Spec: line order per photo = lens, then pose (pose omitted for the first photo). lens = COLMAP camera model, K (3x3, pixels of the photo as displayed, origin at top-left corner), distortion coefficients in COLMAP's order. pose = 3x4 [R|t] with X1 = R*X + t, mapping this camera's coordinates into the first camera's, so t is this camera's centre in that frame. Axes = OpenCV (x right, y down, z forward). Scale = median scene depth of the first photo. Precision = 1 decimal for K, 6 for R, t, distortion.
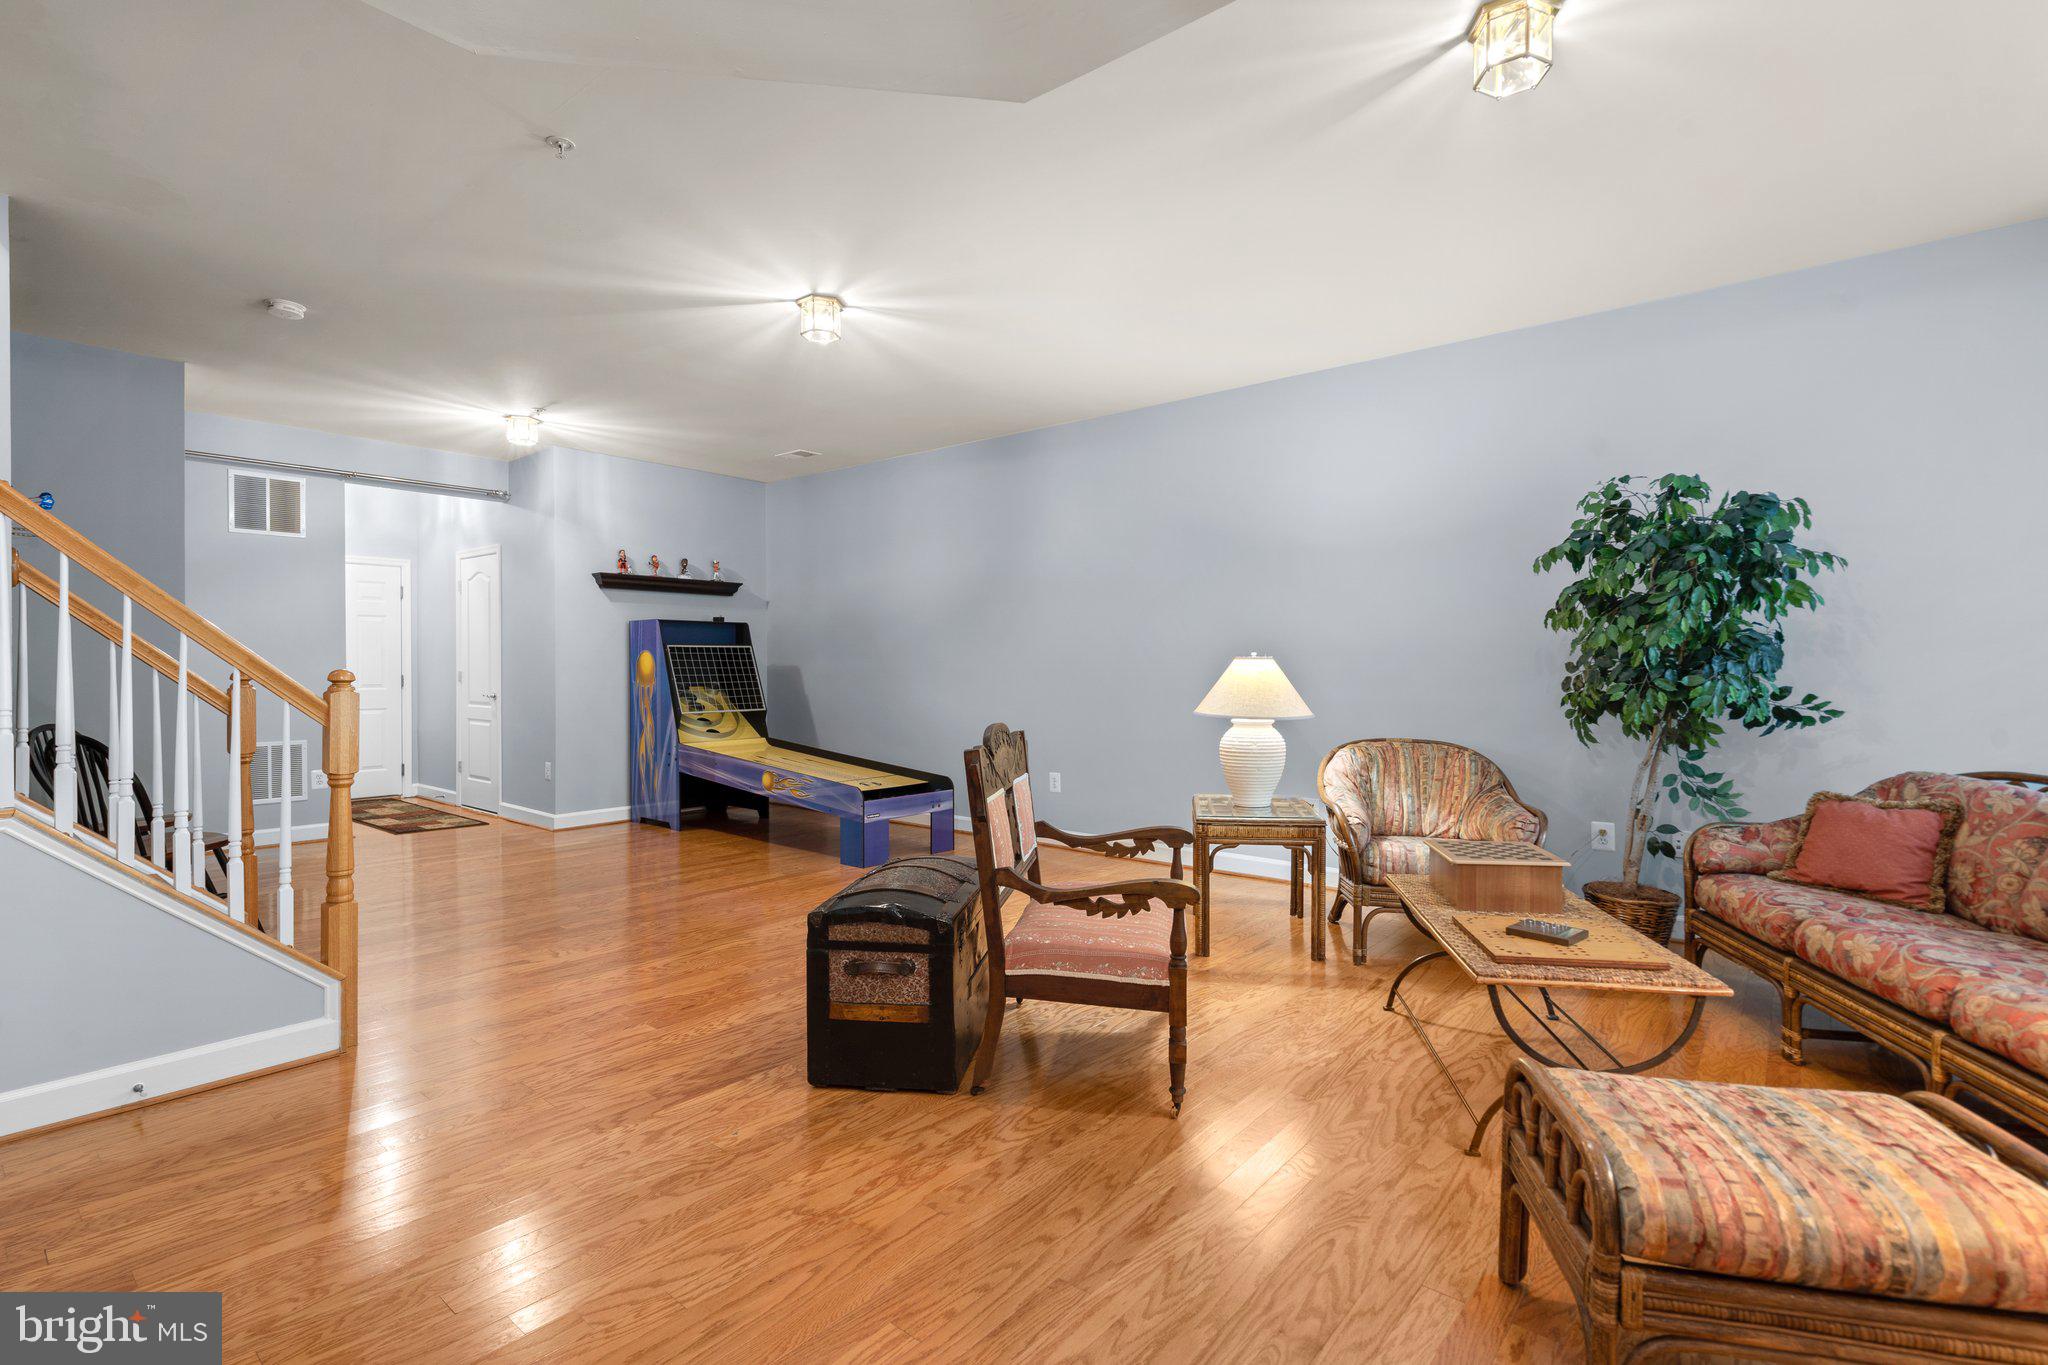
lens RADIAL K [[940.1, 0, 995.7], [0, 940.1, 681.3], [0, 0, 1]] dist [-0.001905, 0.000709]
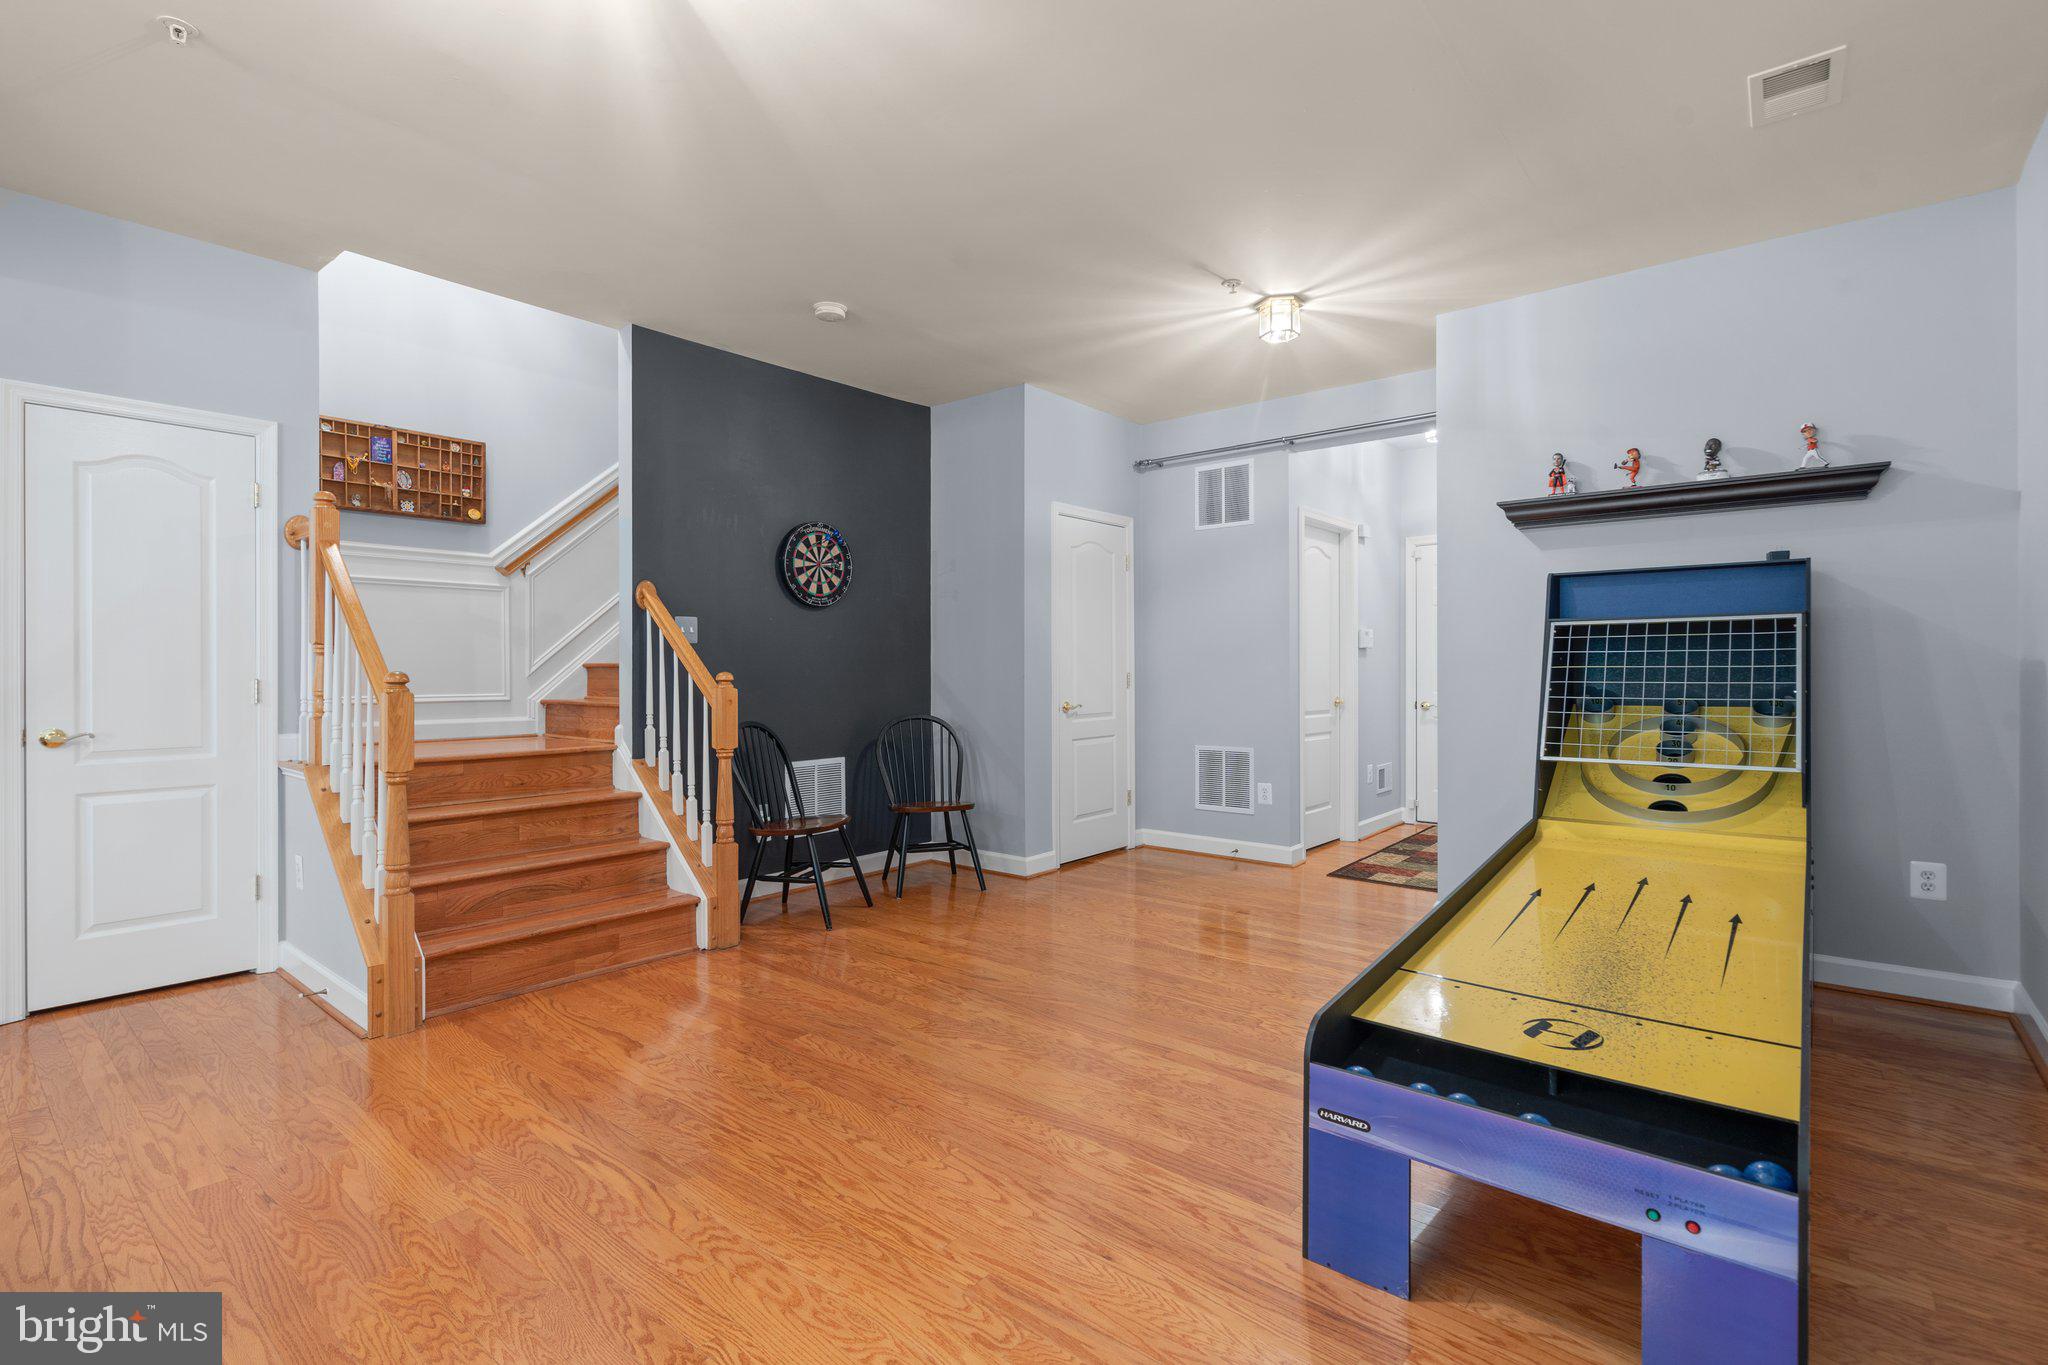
lens RADIAL K [[941.6, 0, 1015.7], [0, 941.6, 683.1], [0, 0, 1]] dist [-0.000560, 0.001184]
pose [[0.023990, 0.014940, -0.999601, 0.146811], [-0.010479, 0.999837, 0.014692, -0.009985], [0.999657, 0.010122, 0.024143, 0.671486]]
